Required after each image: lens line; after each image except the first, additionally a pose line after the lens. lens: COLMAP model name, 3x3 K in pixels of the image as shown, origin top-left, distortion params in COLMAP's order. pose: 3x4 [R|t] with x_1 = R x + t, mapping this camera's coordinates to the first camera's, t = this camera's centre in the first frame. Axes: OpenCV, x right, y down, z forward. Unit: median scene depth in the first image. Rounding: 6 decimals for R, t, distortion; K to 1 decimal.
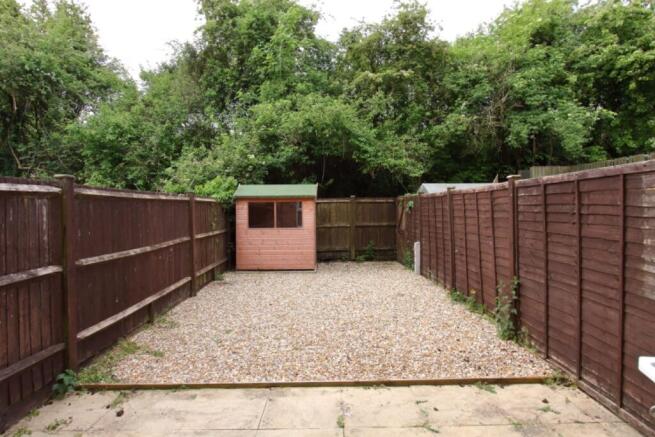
lens RADIAL K [[347.0, 0, 329.3], [0, 347.0, 208.8], [0, 0, 1]] dist [-0.001810, -0.000367]
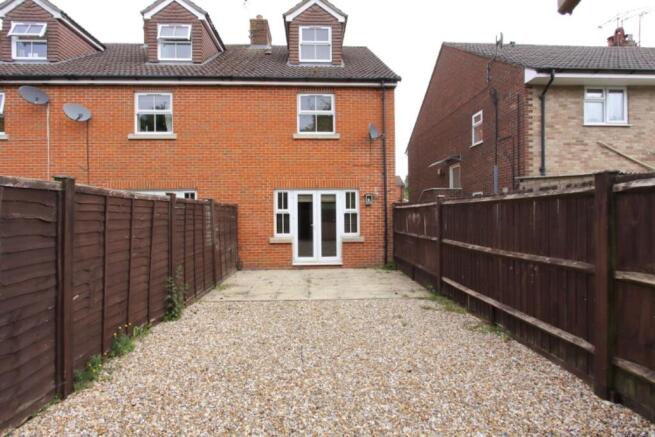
lens RADIAL K [[318.4, 0, 326.4], [0, 318.4, 216.7], [0, 0, 1]] dist [0.001202, 0.000312]
pose [[-0.999079, 0.020482, -0.037695, -0.012392], [0.020215, 0.999768, 0.007438, -0.000170], [0.037839, 0.006669, -0.999262, 2.126297]]
